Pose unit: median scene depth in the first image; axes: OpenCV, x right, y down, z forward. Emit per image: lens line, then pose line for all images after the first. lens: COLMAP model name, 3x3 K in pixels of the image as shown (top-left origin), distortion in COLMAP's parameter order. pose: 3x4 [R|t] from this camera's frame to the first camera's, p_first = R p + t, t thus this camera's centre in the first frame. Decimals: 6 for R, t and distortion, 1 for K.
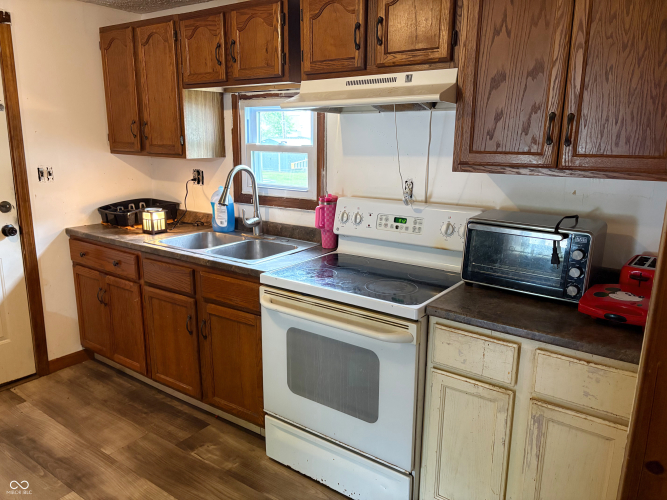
lens RADIAL K [[508.6, 0, 330.6], [0, 508.6, 251.4], [0, 0, 1]] dist [0.029199, -0.006307]
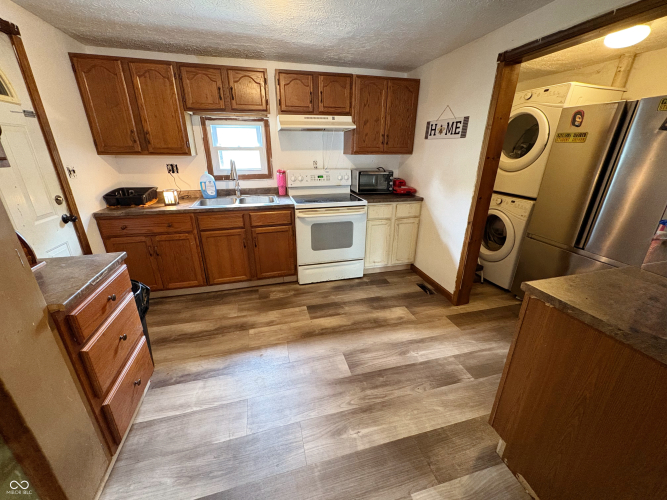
lens RADIAL K [[266.7, 0, 336.4], [0, 266.7, 249.2], [0, 0, 1]] dist [-0.000798, 0.000100]
pose [[0.623950, -0.283177, 0.728352, -0.872918], [0.175387, 0.959003, 0.222605, 0.002463], [-0.761528, -0.011151, 0.648036, 0.081436]]
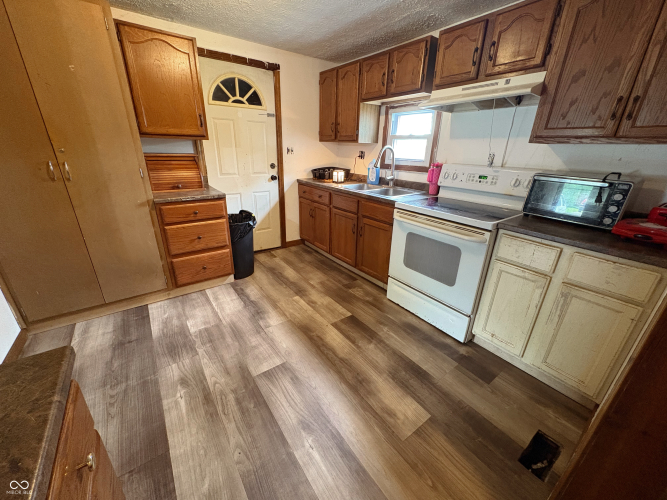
lens RADIAL K [[266.7, 0, 332.2], [0, 266.7, 250.1], [0, 0, 1]] dist [-0.000798, 0.000100]
pose [[0.950668, 0.122714, -0.284906, -0.055198], [-0.080485, 0.984551, 0.155502, 0.078174], [0.299587, -0.124900, 0.945858, -0.010404]]
